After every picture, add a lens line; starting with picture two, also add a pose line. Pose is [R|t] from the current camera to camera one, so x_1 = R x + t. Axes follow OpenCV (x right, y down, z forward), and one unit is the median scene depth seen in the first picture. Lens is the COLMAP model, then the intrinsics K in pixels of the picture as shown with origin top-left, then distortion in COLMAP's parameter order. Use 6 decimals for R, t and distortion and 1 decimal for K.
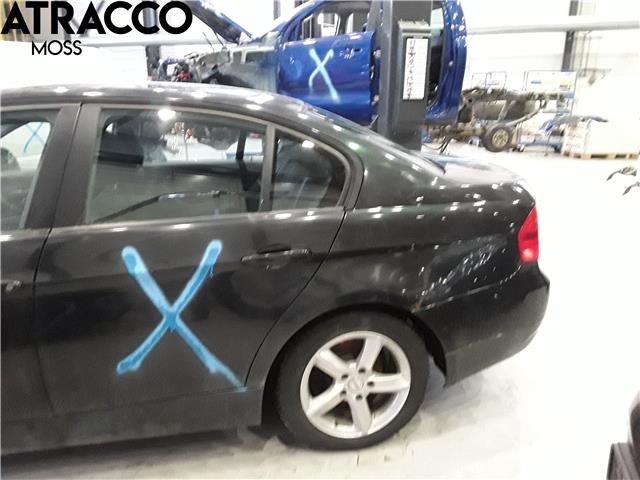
lens RADIAL K [[513.8, 0, 316.8], [0, 513.8, 243.5], [0, 0, 1]] dist [0.139621, -0.173810]
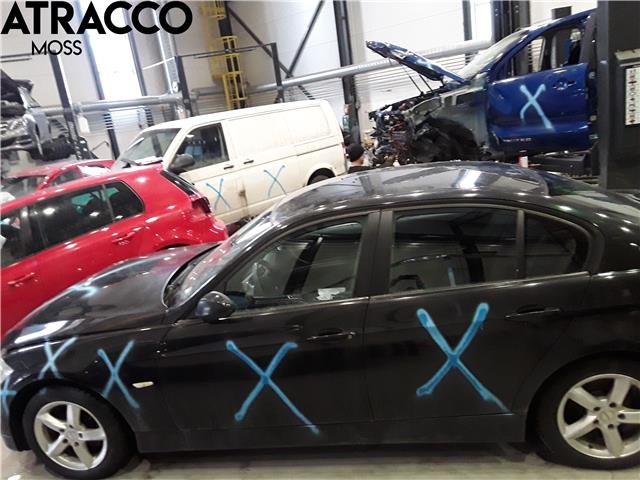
lens RADIAL K [[513.8, 0, 316.8], [0, 513.8, 243.5], [0, 0, 1]] dist [0.139621, -0.173810]
pose [[0.934629, -0.053422, -0.351588, -0.101465], [0.052354, 0.998550, -0.012551, -0.146150], [0.351748, -0.006677, 0.936071, -0.376085]]
